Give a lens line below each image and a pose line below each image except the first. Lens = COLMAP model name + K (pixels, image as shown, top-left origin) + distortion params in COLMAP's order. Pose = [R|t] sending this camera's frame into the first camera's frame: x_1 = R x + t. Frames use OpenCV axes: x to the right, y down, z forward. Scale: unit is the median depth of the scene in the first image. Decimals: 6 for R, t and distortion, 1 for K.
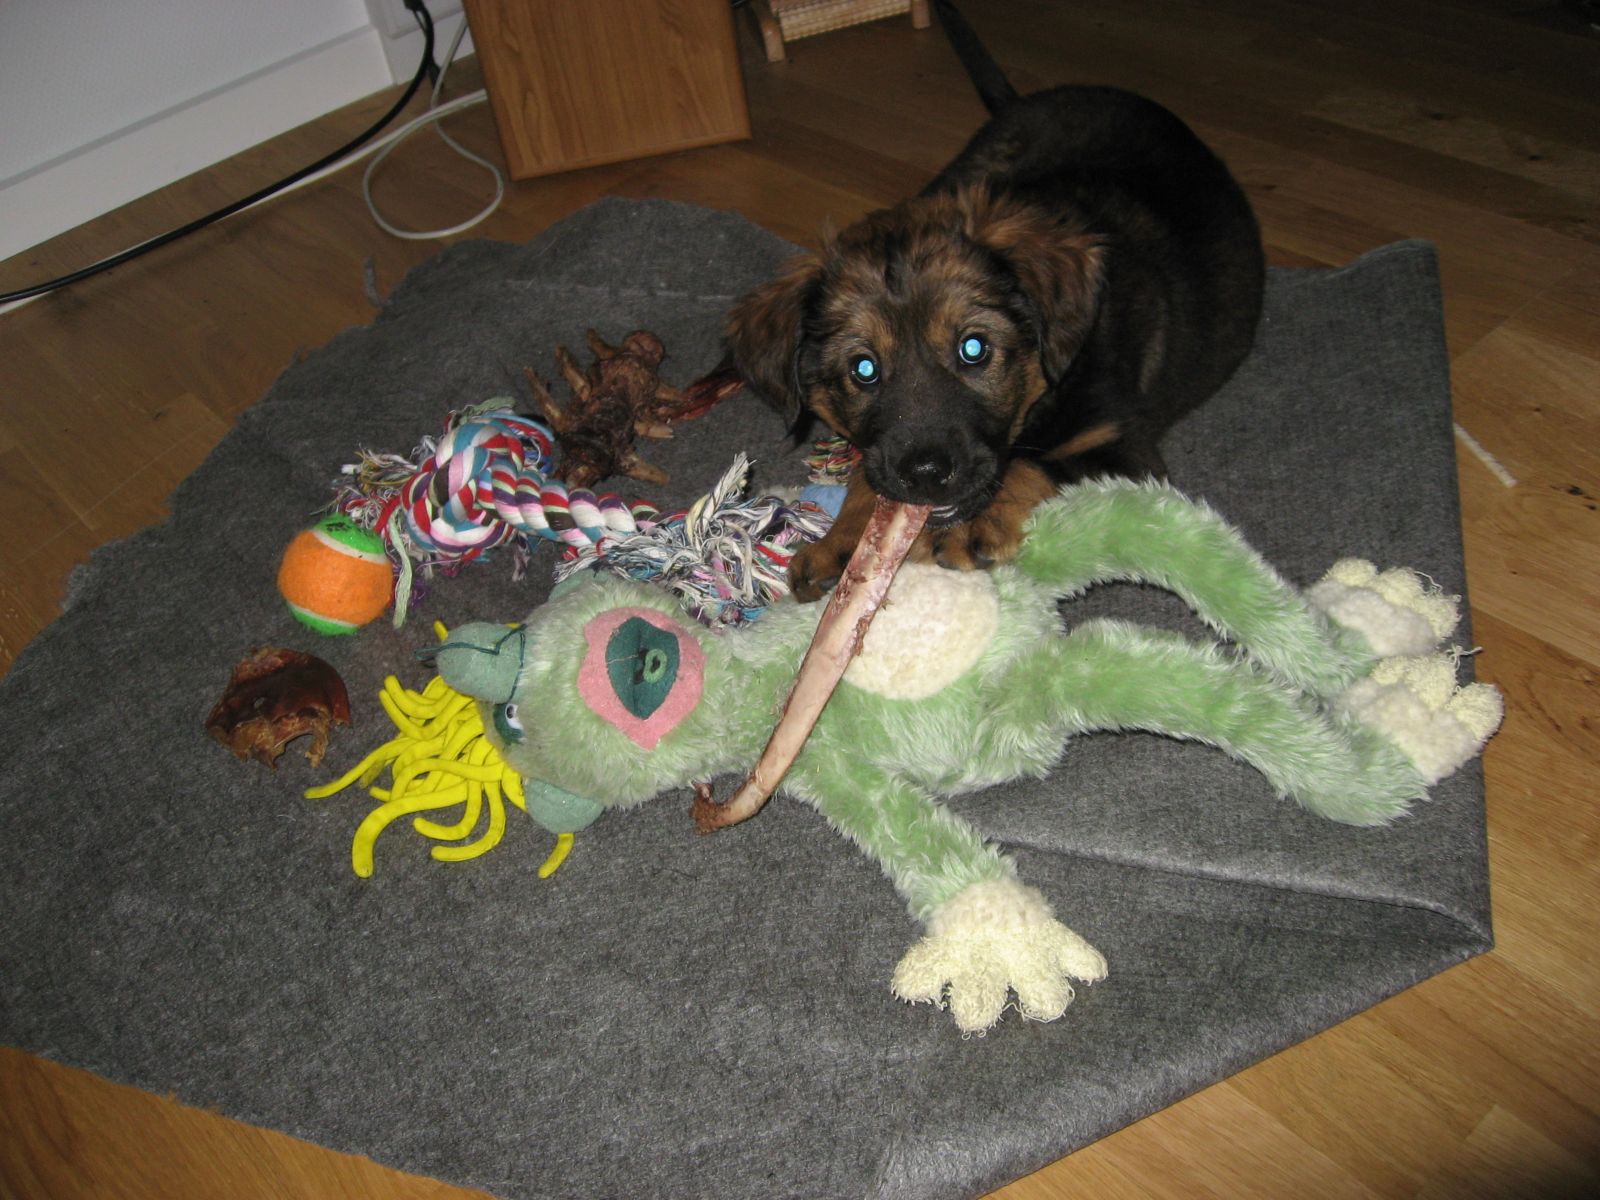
lens RADIAL K [[1603.9, 0, 800.0], [0, 1603.9, 600.0], [0, 0, 1]] dist [-0.157452, 0.114257]
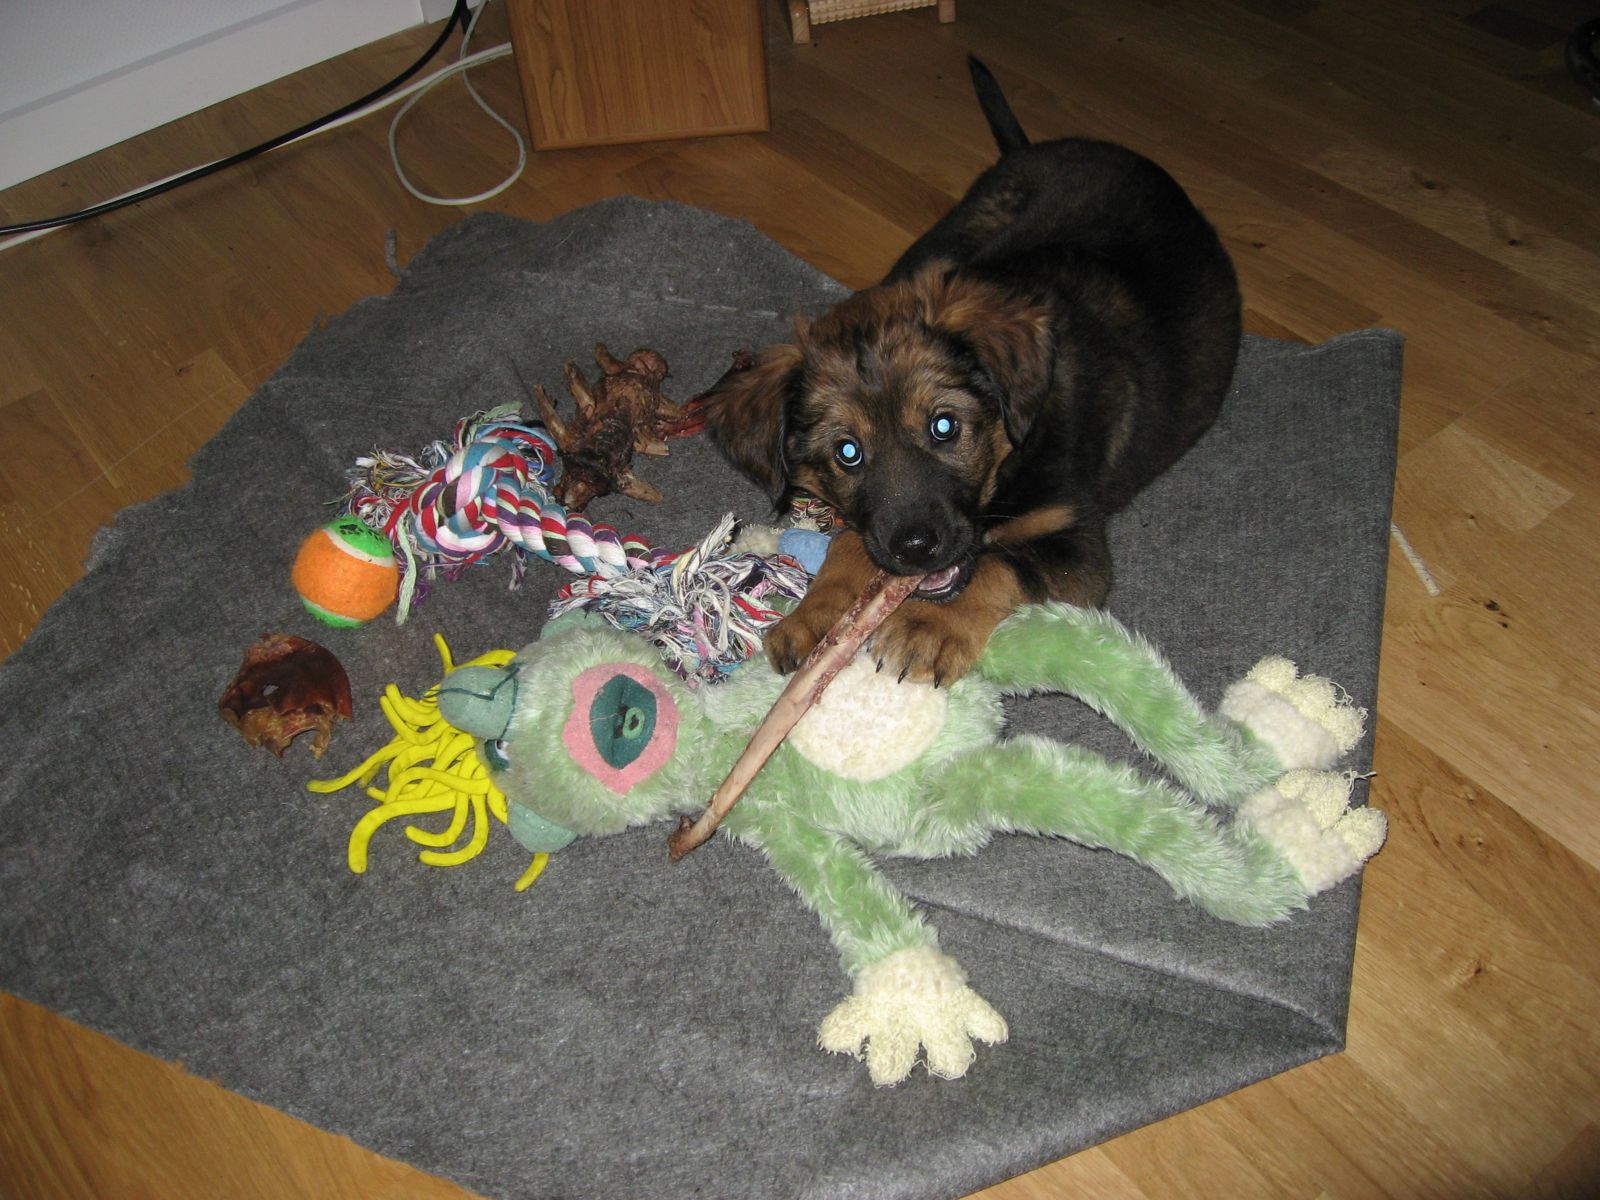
lens RADIAL K [[1603.9, 0, 800.0], [0, 1603.9, 600.0], [0, 0, 1]] dist [-0.157452, 0.114257]
pose [[0.995855, 0.089327, 0.017106, -0.002005], [-0.090578, 0.991079, 0.097765, -0.155456], [-0.008220, -0.098909, 0.995062, -0.093286]]
